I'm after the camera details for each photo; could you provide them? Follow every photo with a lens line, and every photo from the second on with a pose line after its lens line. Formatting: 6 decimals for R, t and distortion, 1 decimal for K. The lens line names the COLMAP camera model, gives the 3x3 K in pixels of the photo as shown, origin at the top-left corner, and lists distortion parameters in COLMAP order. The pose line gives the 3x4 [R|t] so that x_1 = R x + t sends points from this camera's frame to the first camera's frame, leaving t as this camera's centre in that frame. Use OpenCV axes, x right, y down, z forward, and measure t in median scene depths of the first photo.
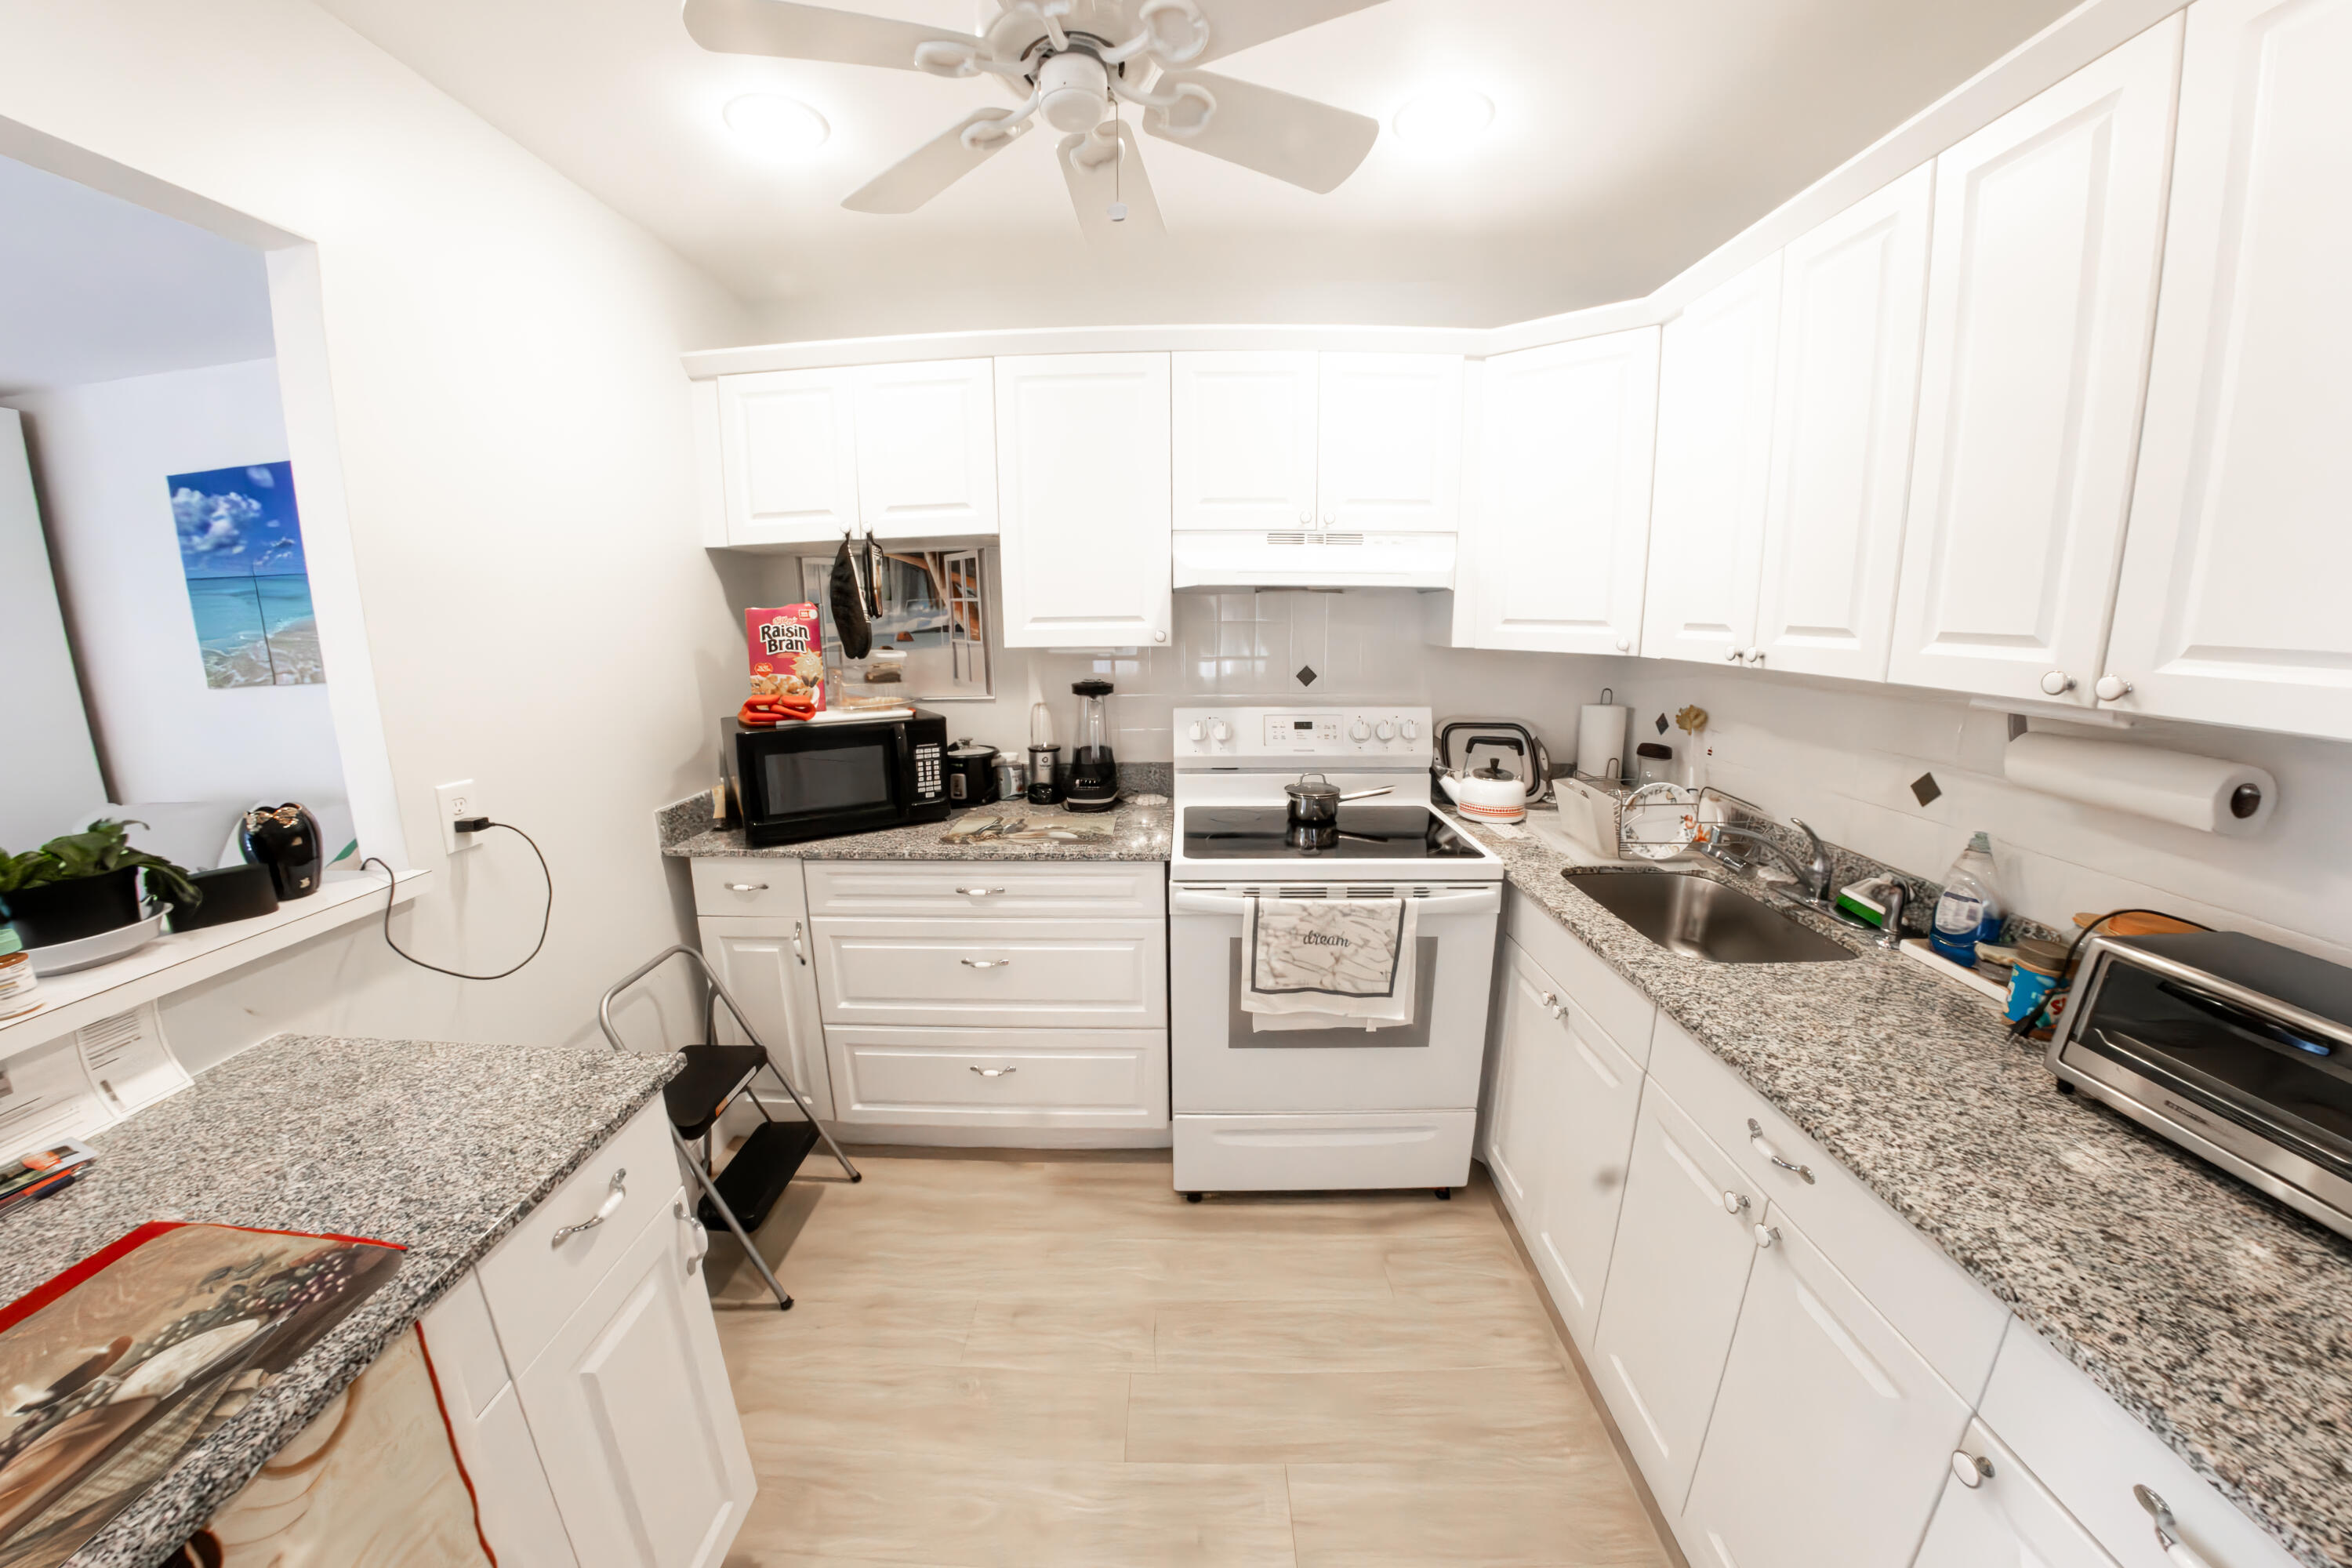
lens RADIAL K [[795.6, 0, 1171.1], [0, 795.6, 850.8], [0, 0, 1]] dist [-0.094413, 0.011707]
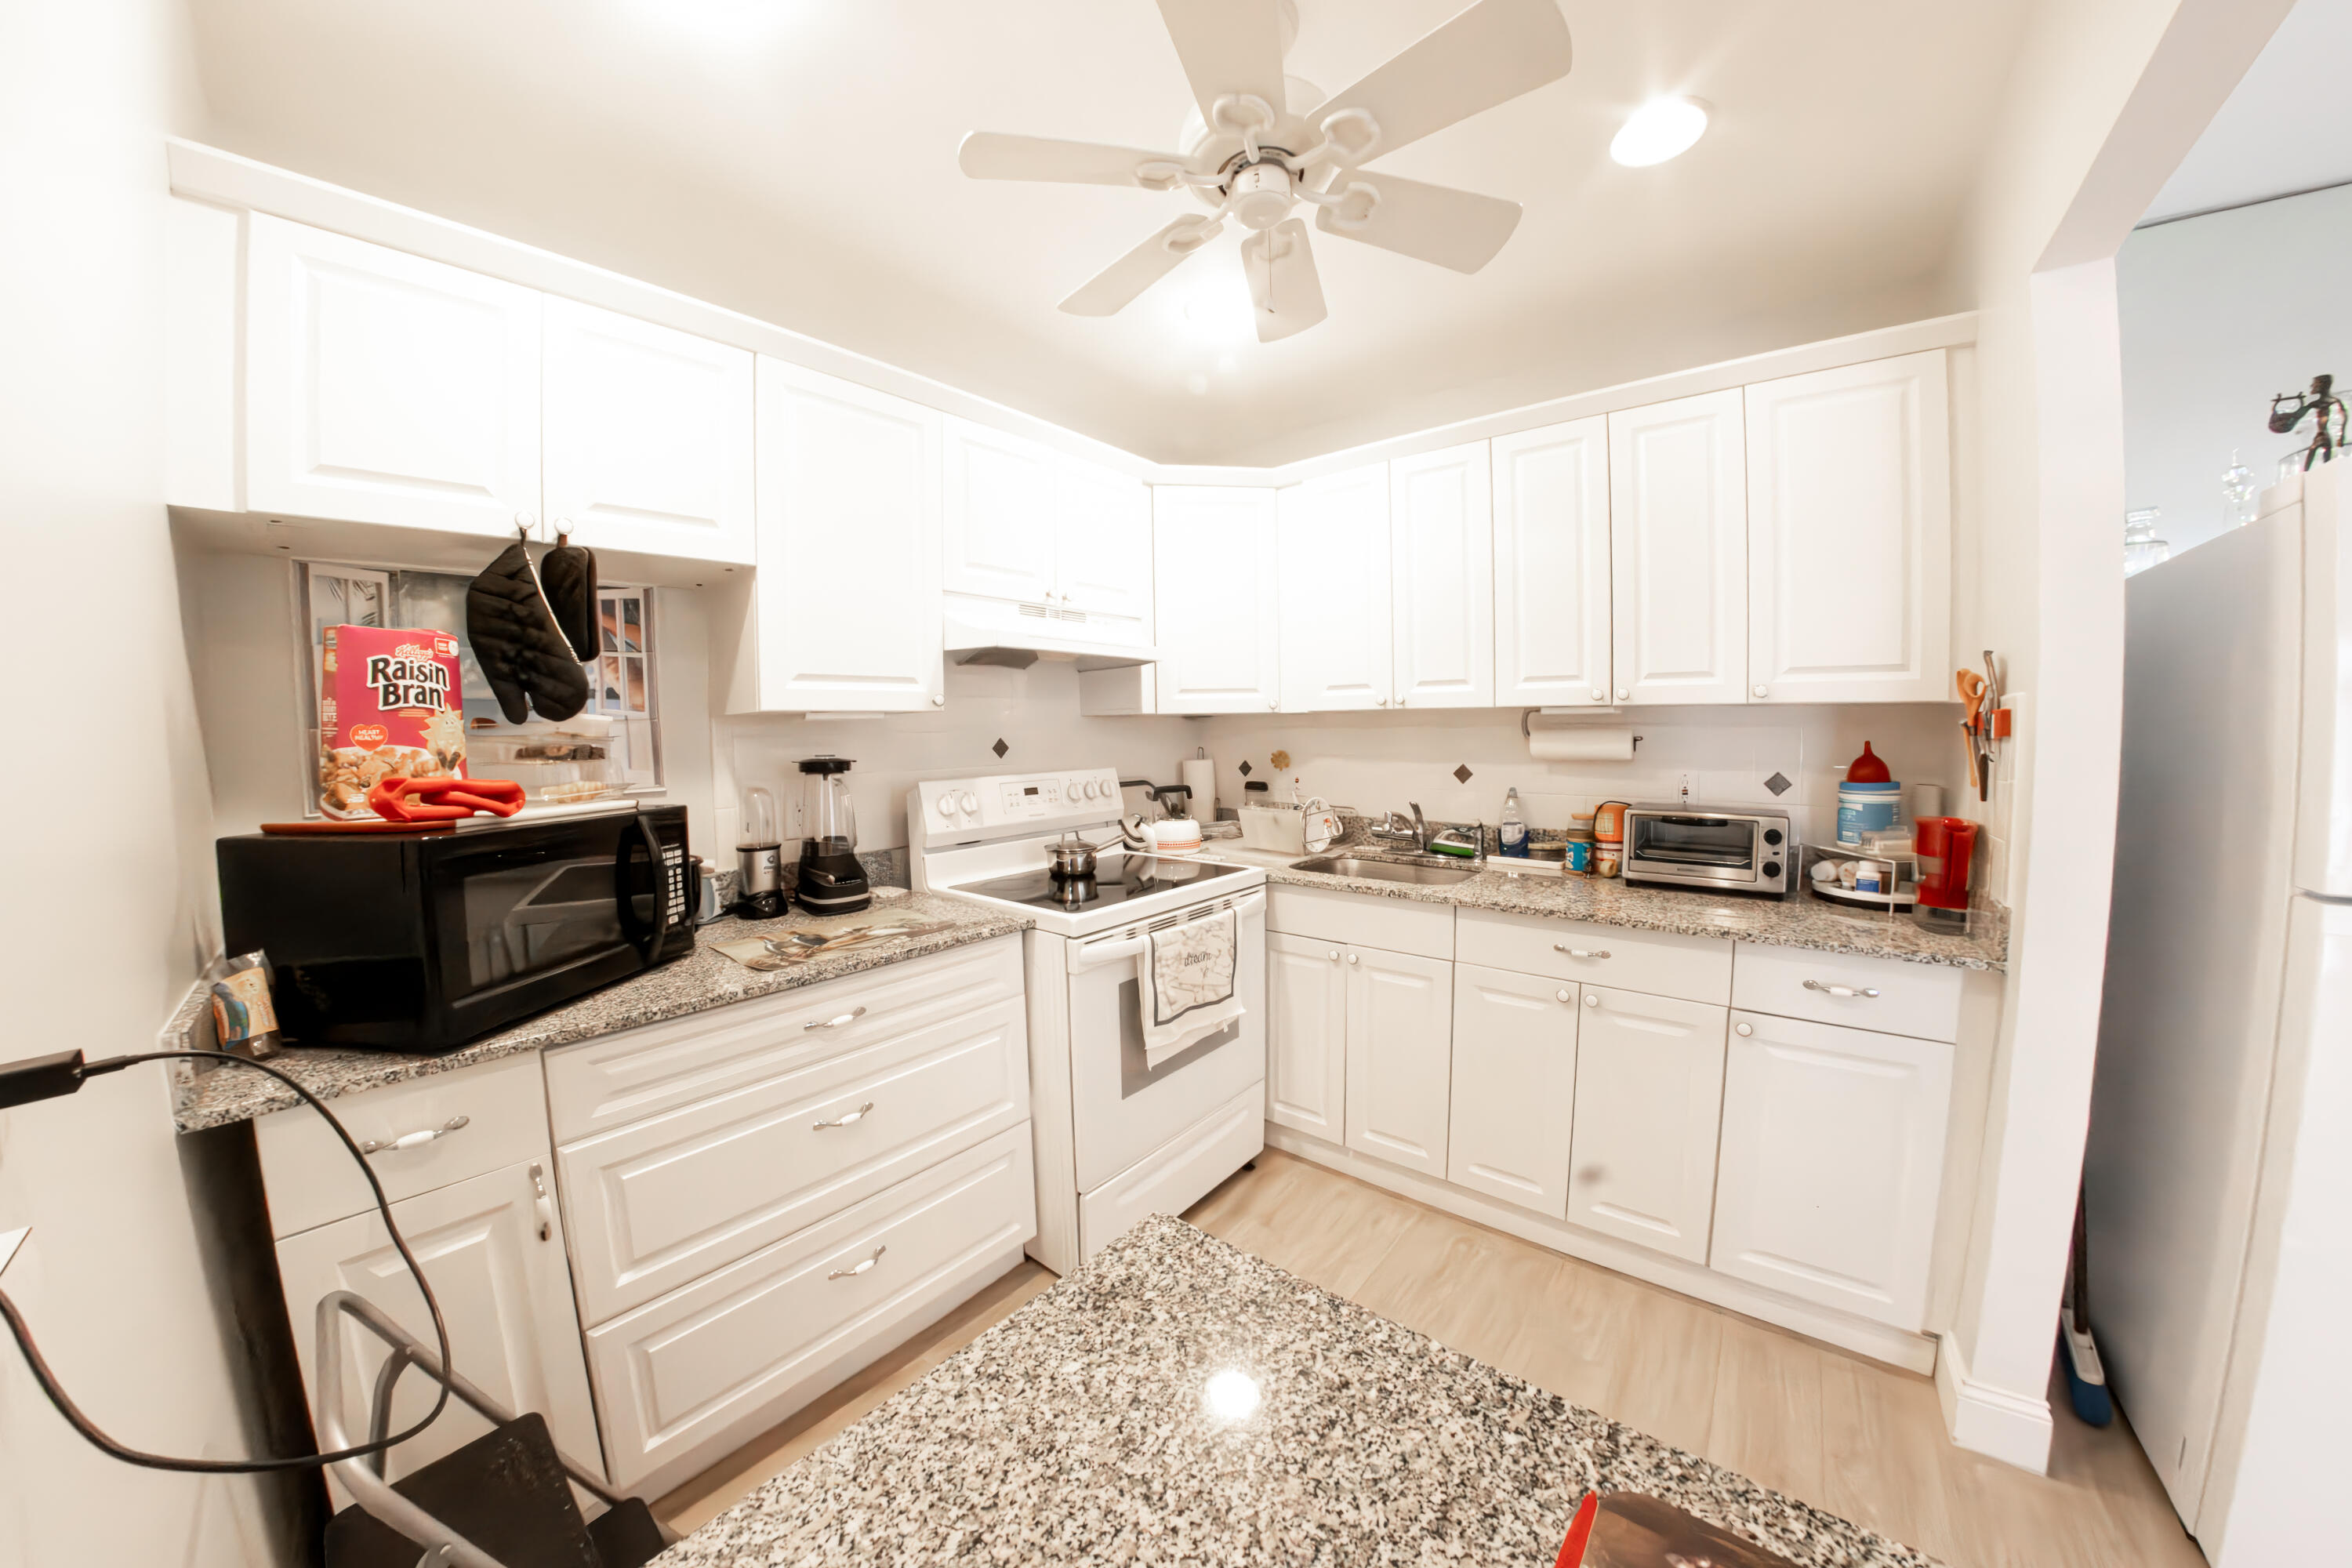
lens RADIAL K [[795.6, 0, 1171.1], [0, 795.6, 850.8], [0, 0, 1]] dist [-0.094413, 0.011707]
pose [[0.603043, -0.117452, 0.789015, -0.589400], [0.239776, 0.970050, -0.038859, 0.000520], [-0.760820, 0.212620, 0.613144, 0.265987]]
